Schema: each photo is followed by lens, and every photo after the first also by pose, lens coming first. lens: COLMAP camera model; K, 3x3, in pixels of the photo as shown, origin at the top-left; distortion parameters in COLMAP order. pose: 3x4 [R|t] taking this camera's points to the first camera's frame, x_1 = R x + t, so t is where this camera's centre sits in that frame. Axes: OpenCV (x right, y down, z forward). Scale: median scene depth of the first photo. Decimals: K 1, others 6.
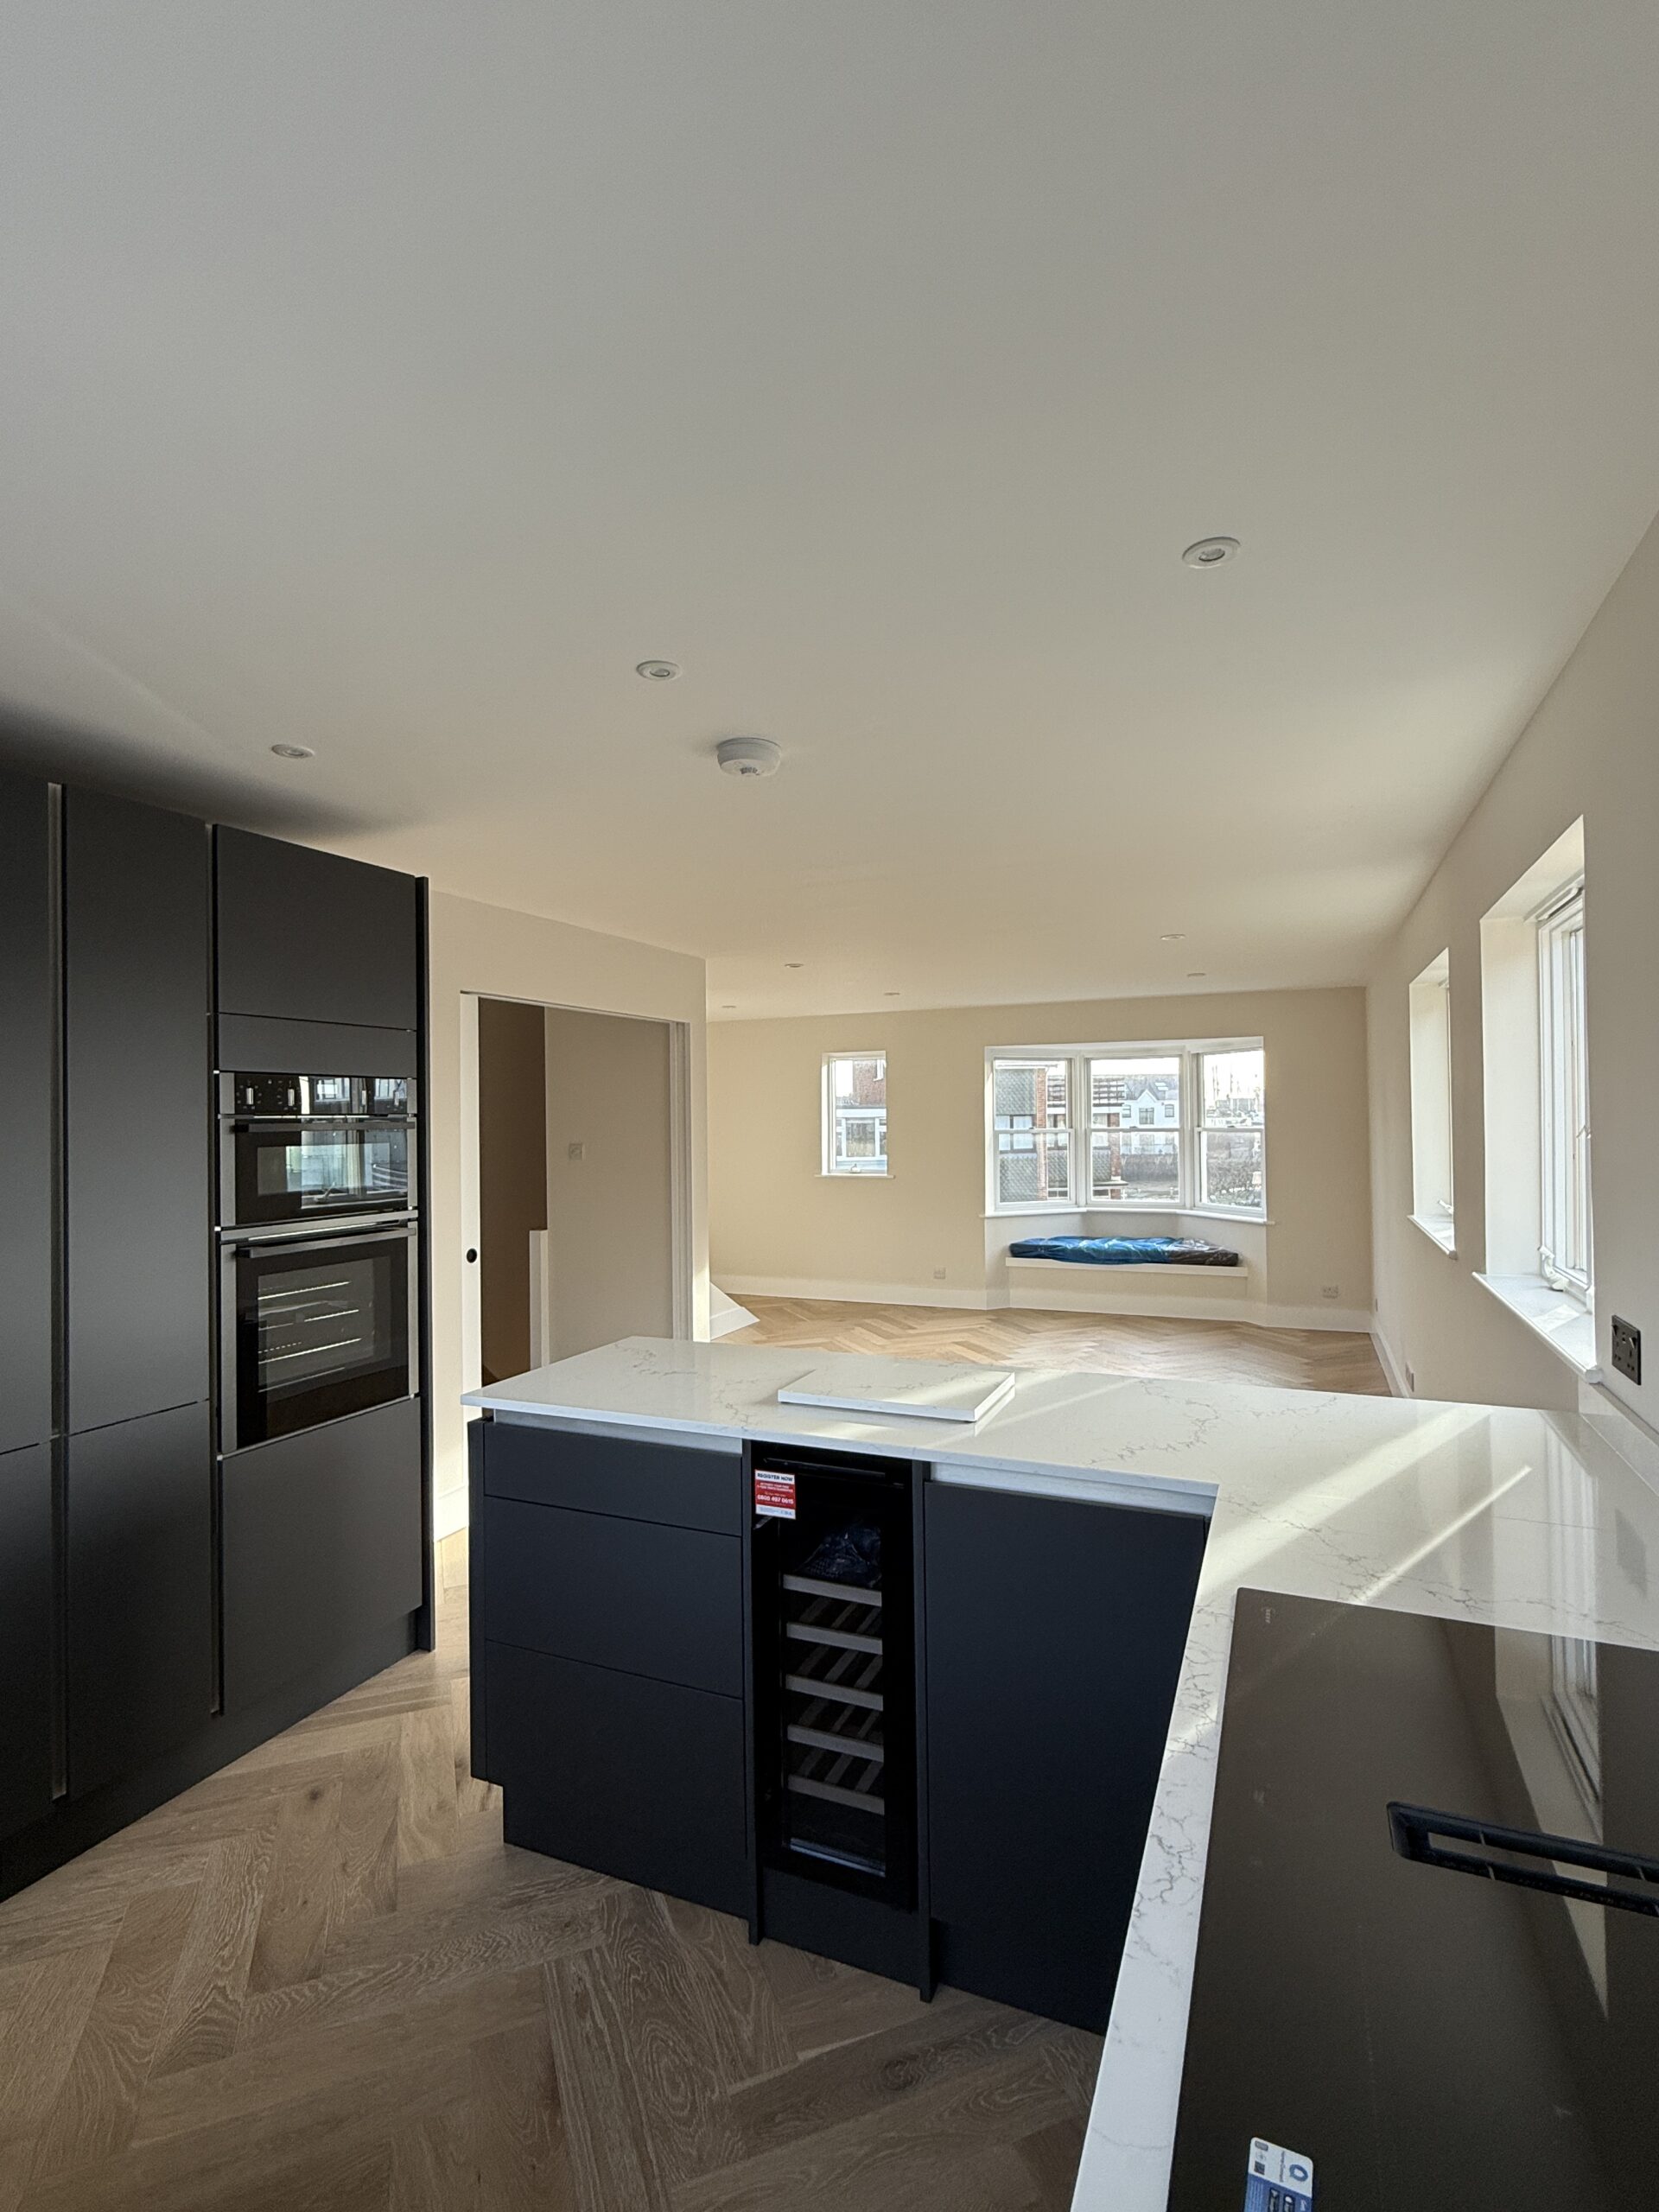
lens RADIAL K [[1053.0, 0, 829.5], [0, 1053.0, 1106.0], [0, 0, 1]] dist [-0.002750, -0.000909]
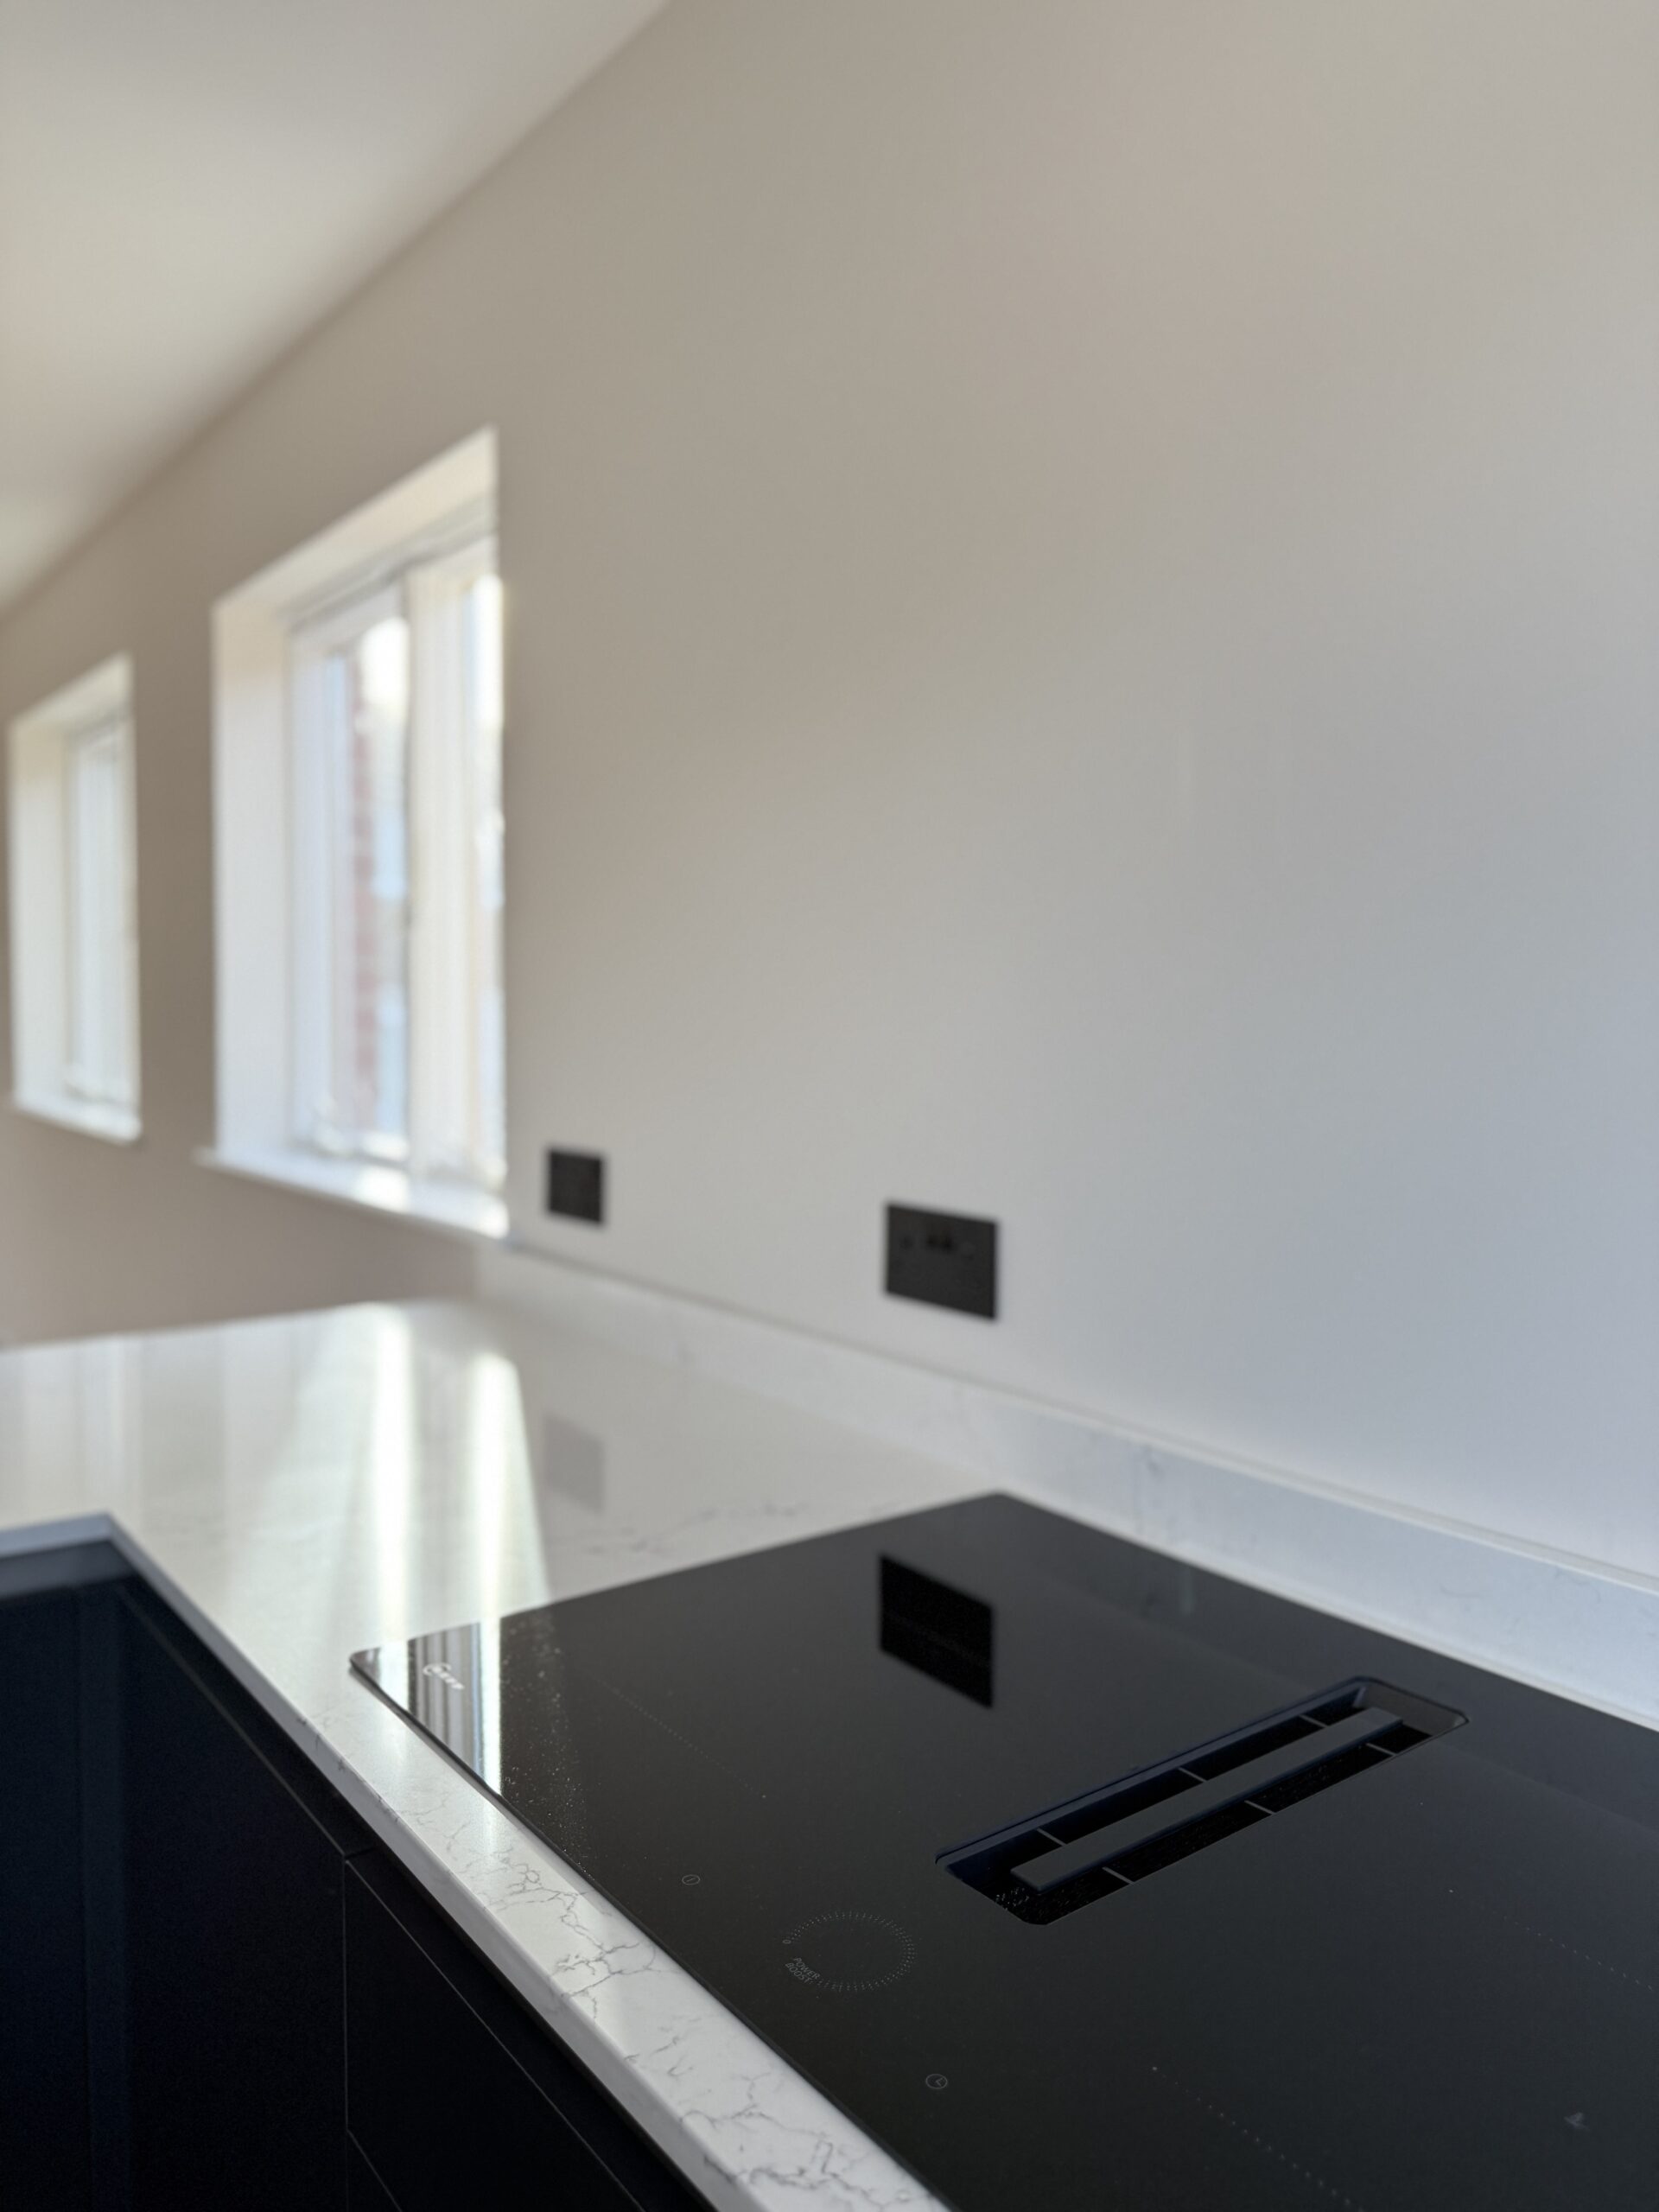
lens RADIAL K [[1586.3, 0, 829.5], [0, 1586.3, 1106.0], [0, 0, 1]] dist [0.005444, 0.002409]
pose [[0.489990, -0.039836, 0.870817, -0.096264], [-0.026919, 0.997787, 0.060791, 0.101589], [-0.871312, -0.053229, 0.487834, 0.306288]]
